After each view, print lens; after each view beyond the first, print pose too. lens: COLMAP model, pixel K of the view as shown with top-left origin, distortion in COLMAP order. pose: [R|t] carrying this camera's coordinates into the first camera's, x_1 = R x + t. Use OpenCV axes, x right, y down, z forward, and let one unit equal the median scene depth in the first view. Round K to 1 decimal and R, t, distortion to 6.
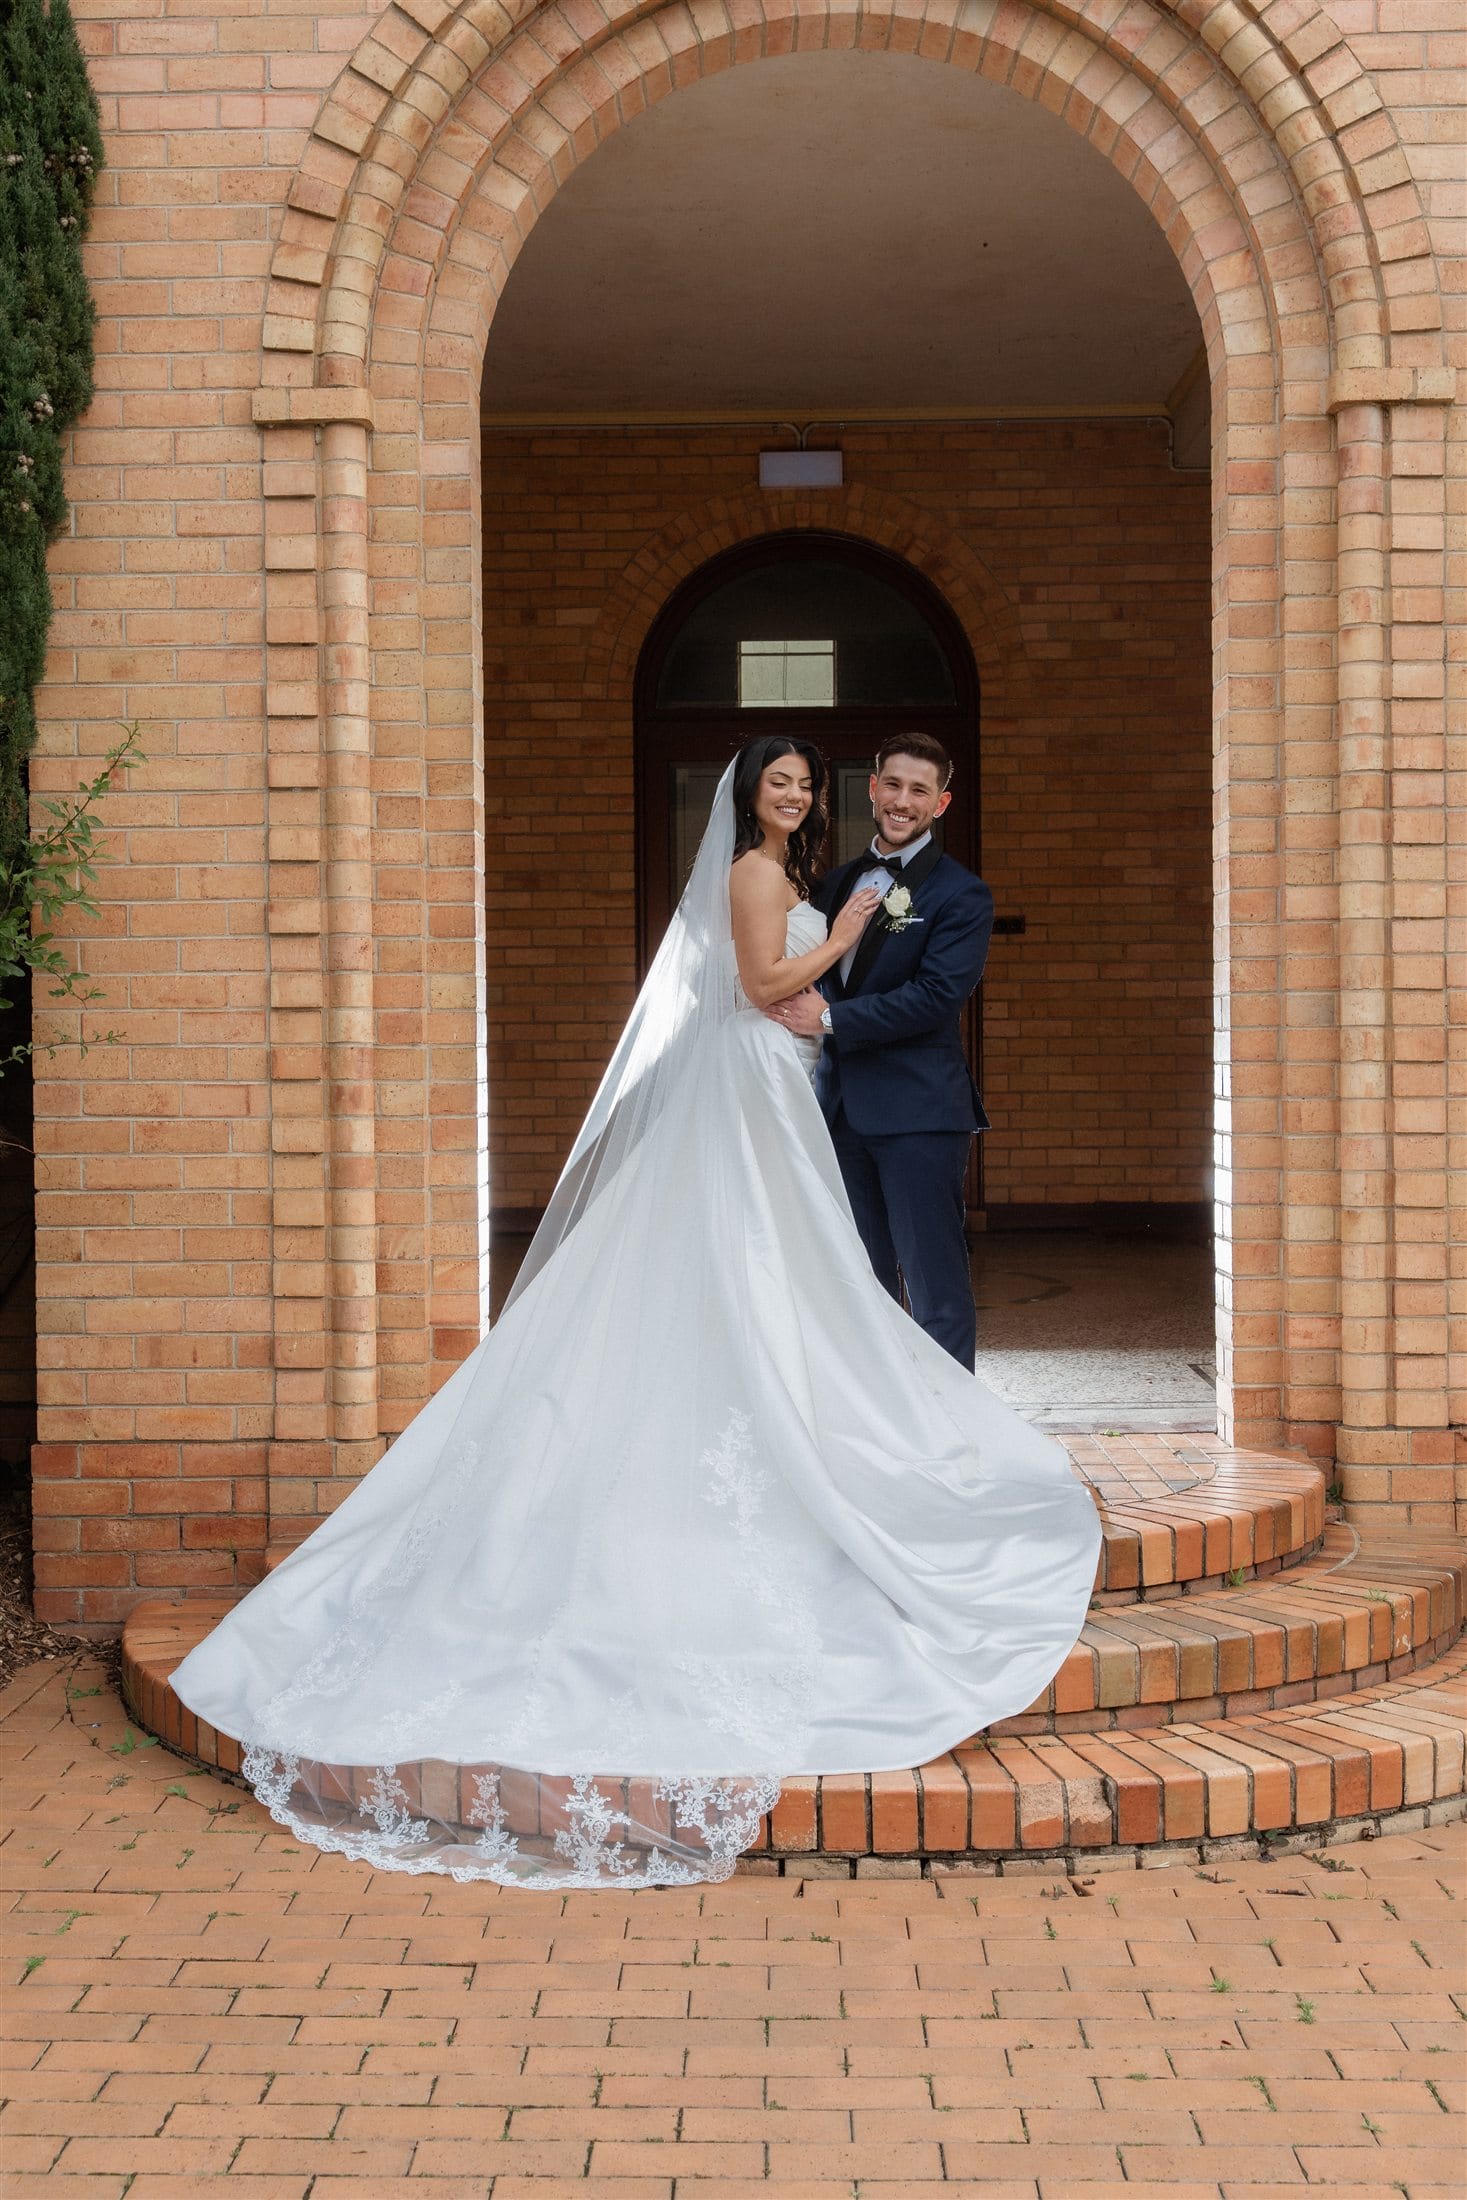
lens RADIAL K [[2407.1, 0, 738.9], [0, 2407.1, 1102.1], [0, 0, 1]] dist [0.042050, 0.000000]
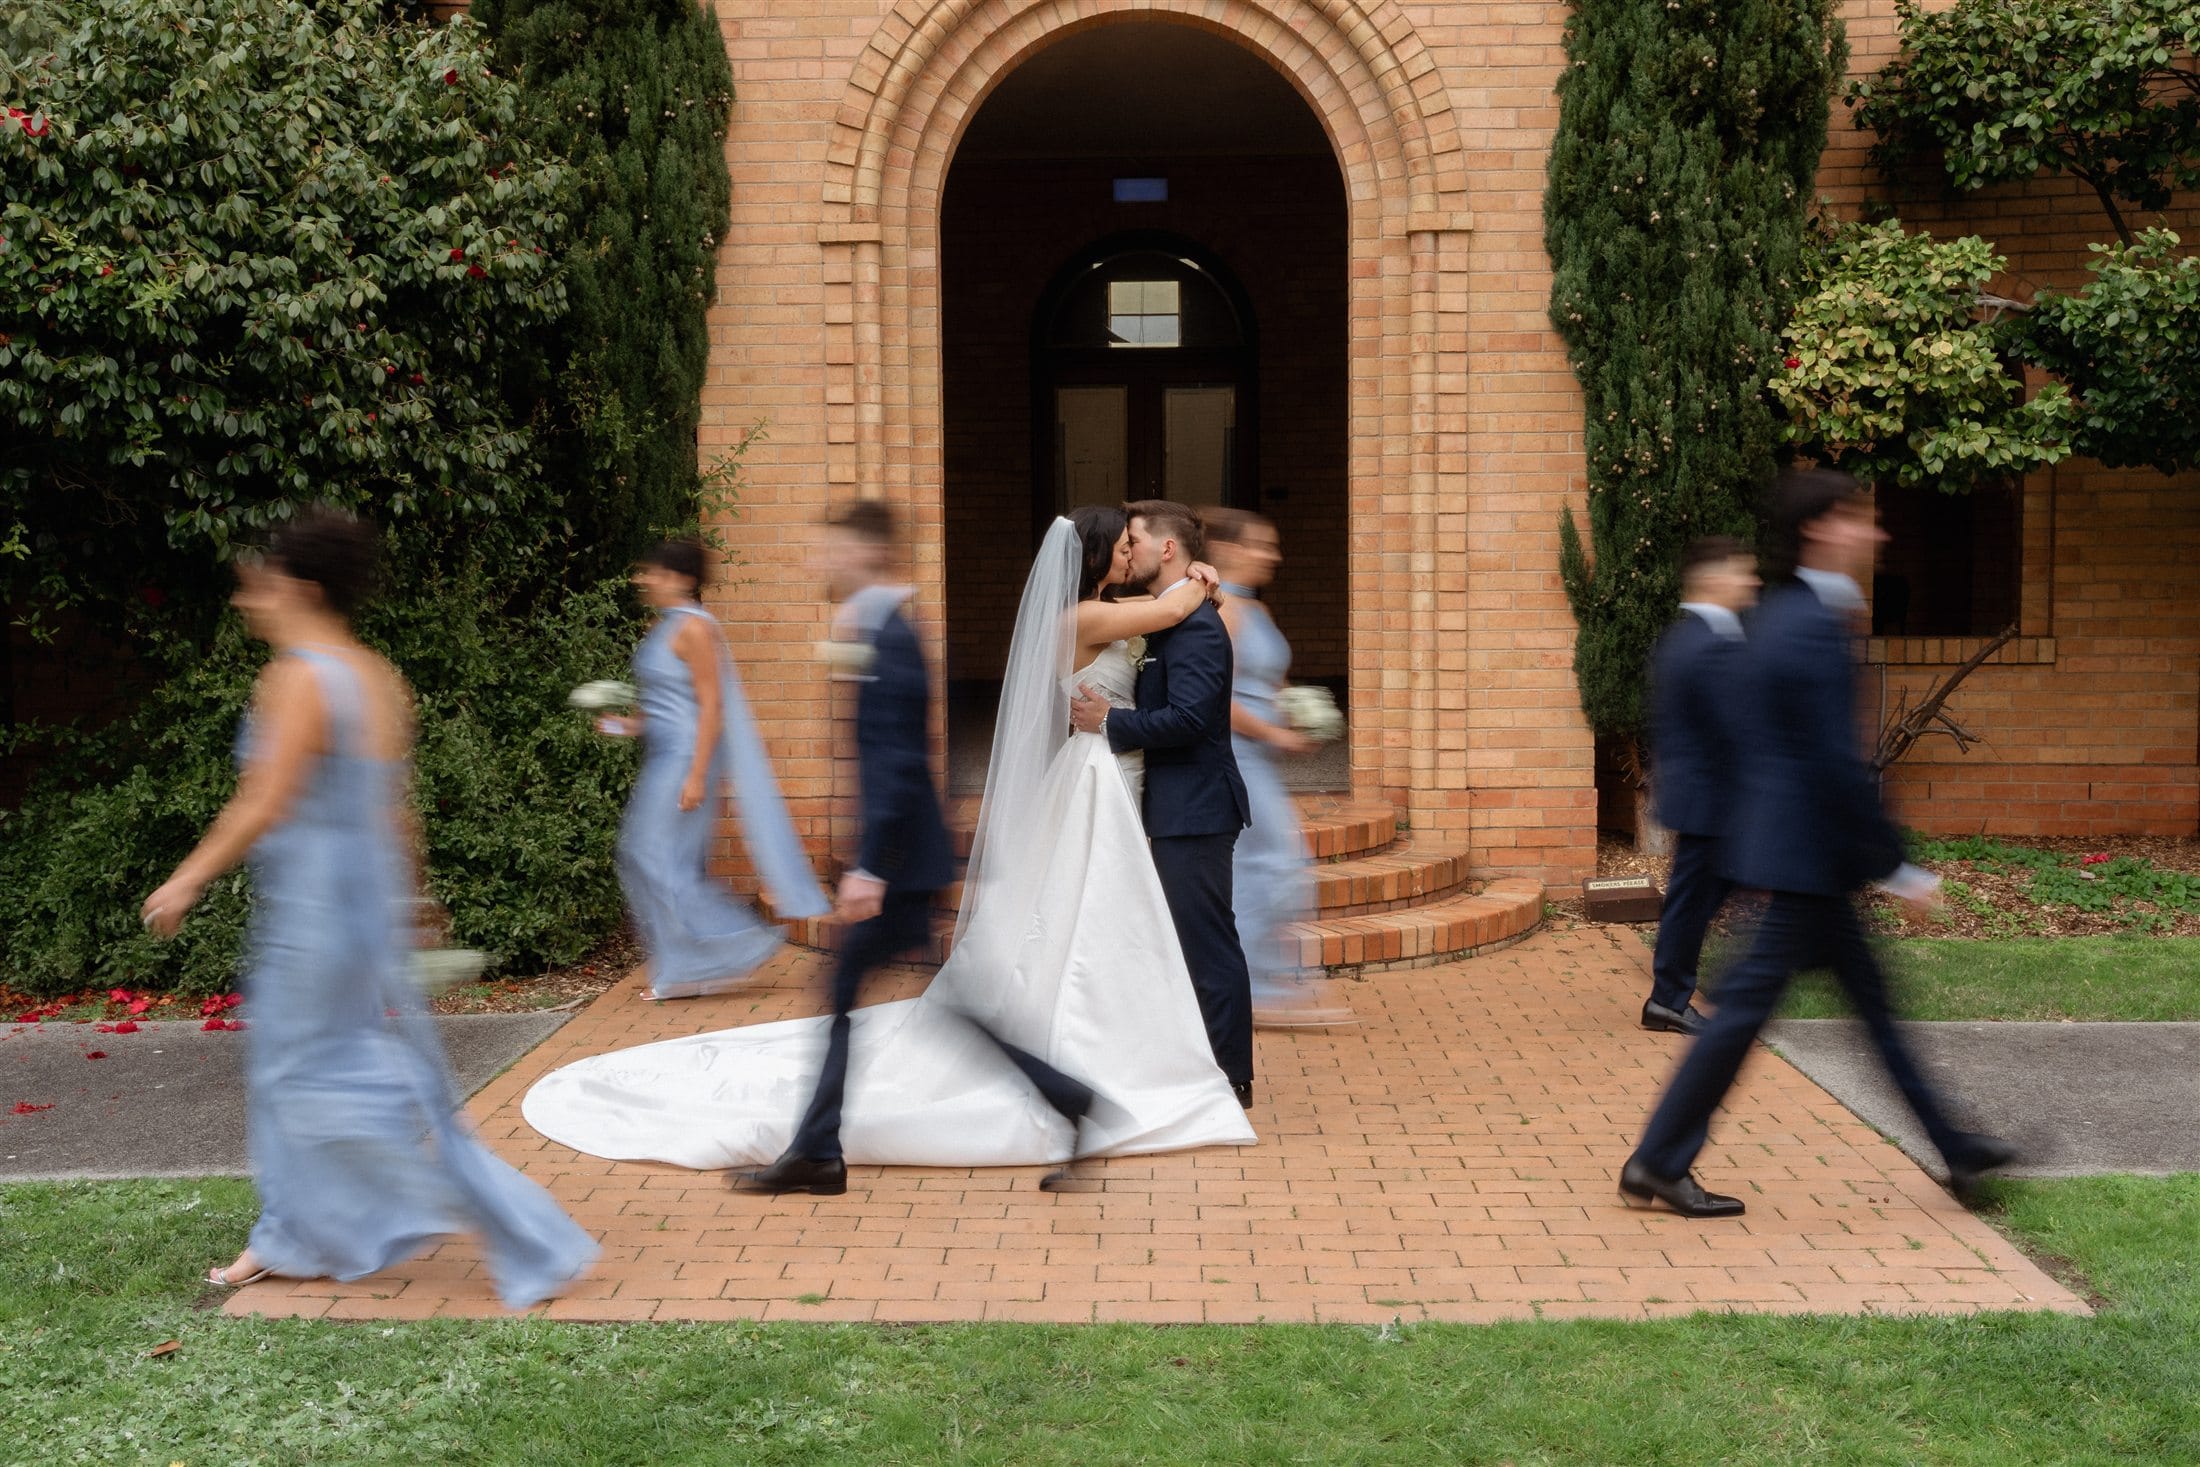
lens RADIAL K [[1871.3, 0, 1094.2], [0, 1871.3, 713.6], [0, 0, 1]] dist [0.033623, 0.017372]
pose [[0.999931, -0.000283, -0.011756, 0.024921], [0.000952, 0.998379, 0.056903, -0.005261], [0.011721, -0.056910, 0.998311, -0.434694]]
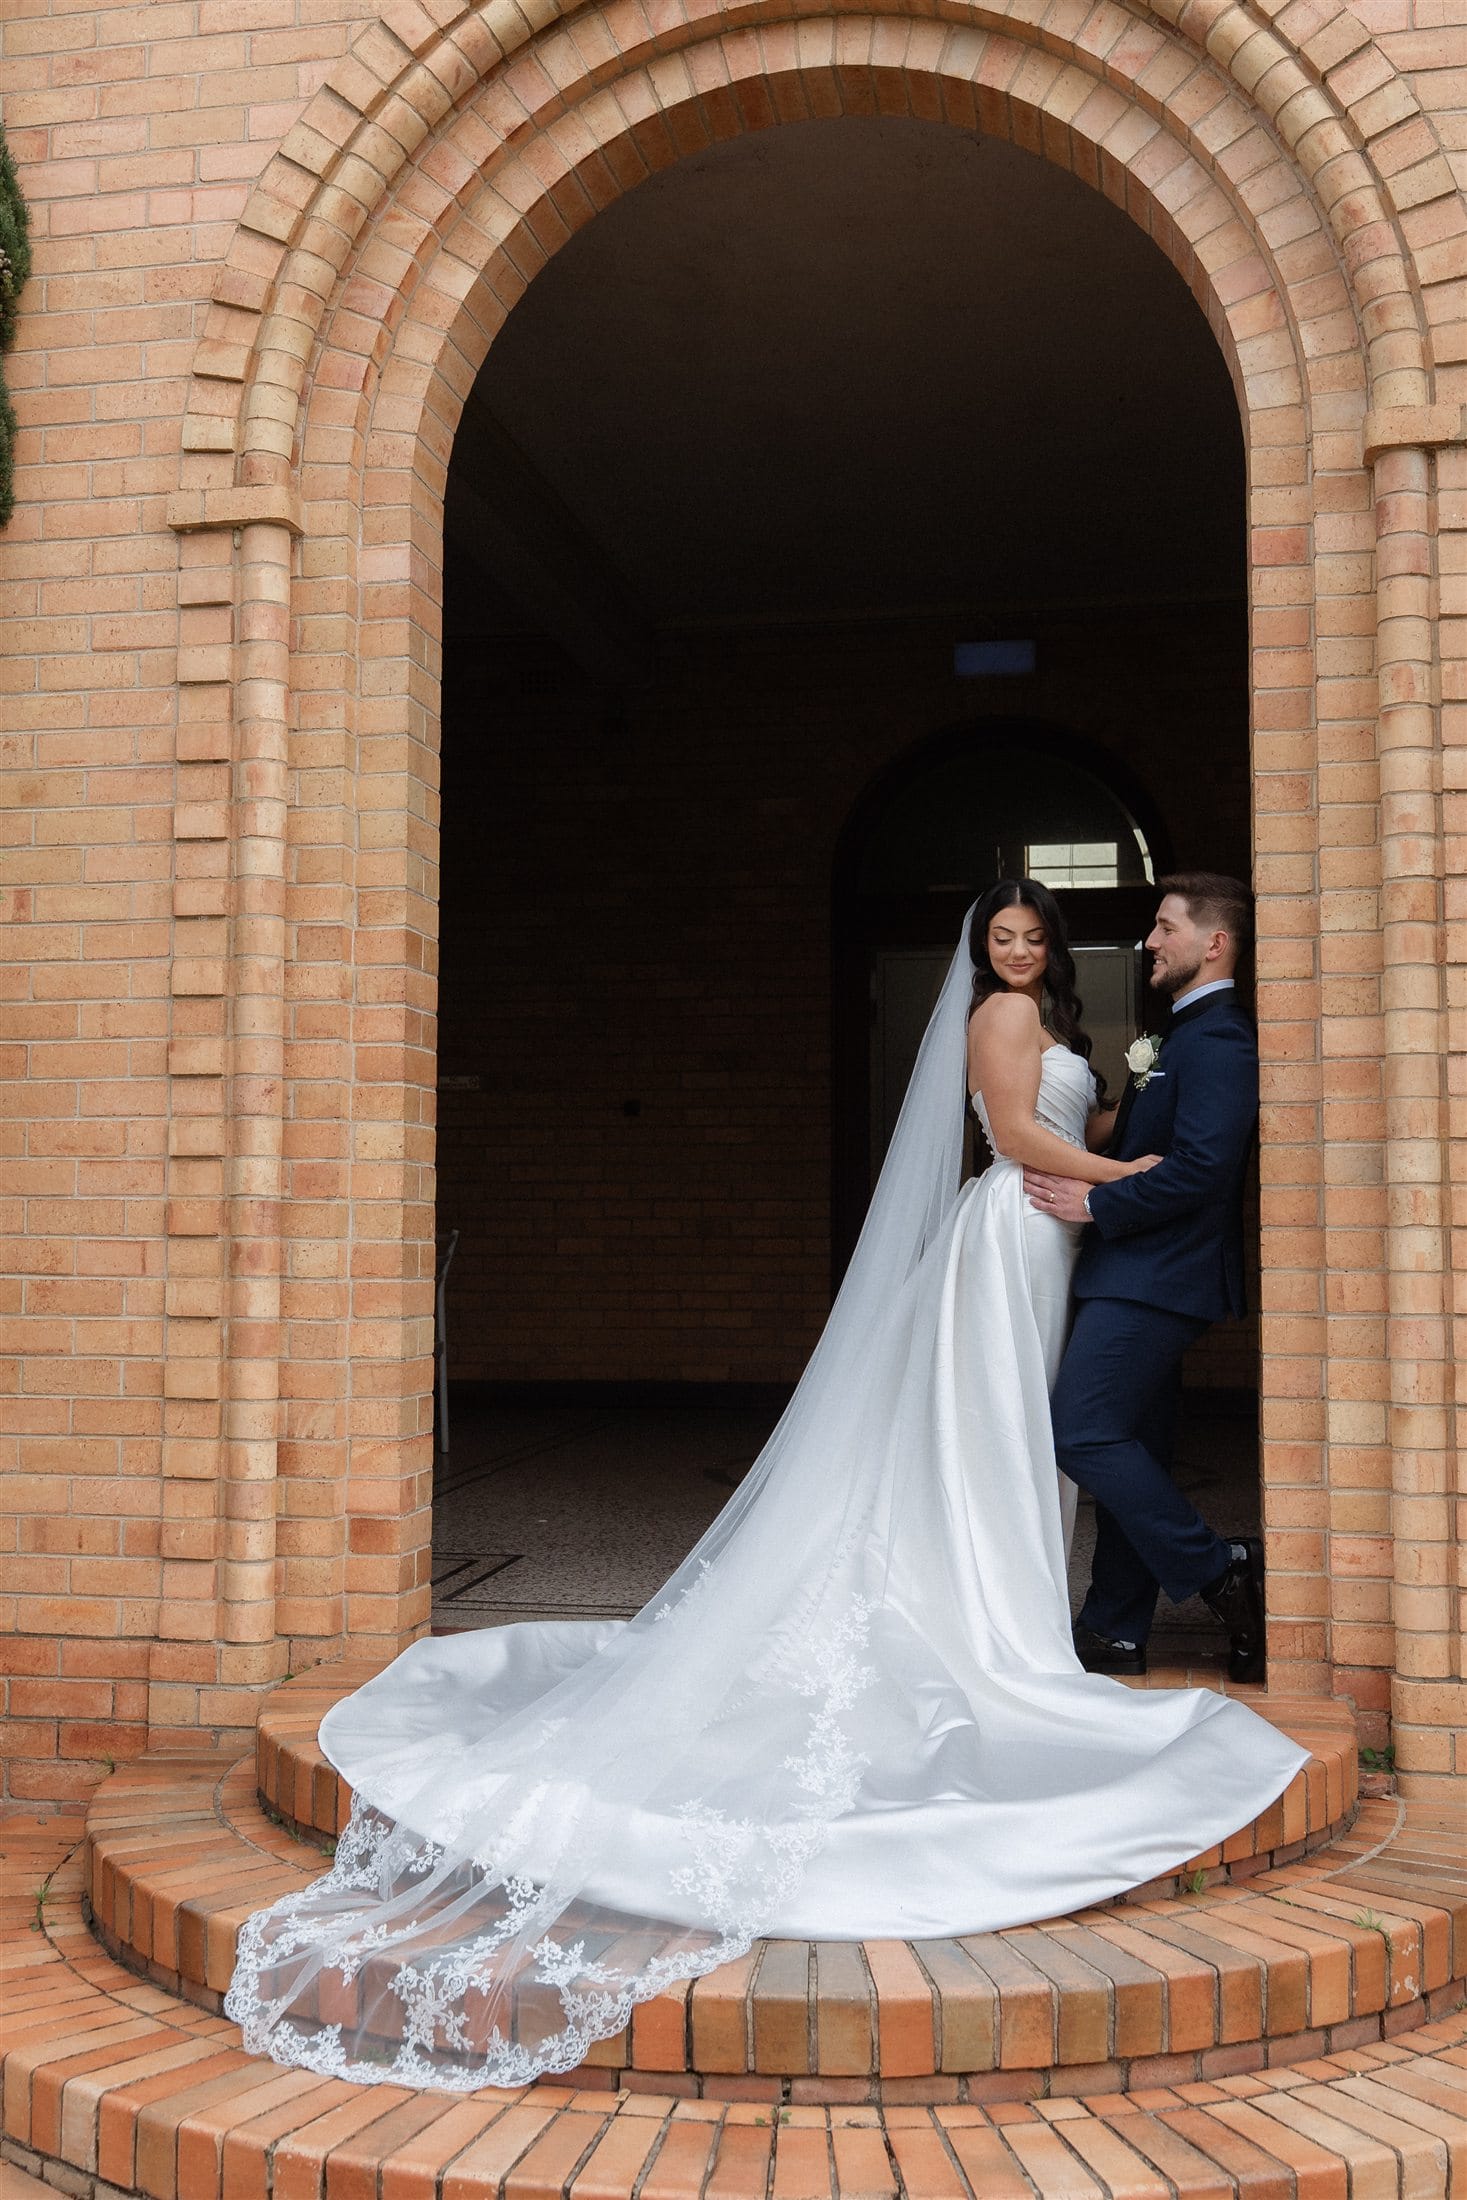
lens RADIAL K [[2156.2, 0, 735.5], [0, 2156.2, 1122.0], [0, 0, 1]] dist [0.015491, 0.000000]
pose [[0.987179, 0.001999, -0.159605, 0.146763], [-0.014015, 0.997145, -0.074198, 0.005470], [0.159001, 0.075484, 0.984389, 0.233627]]
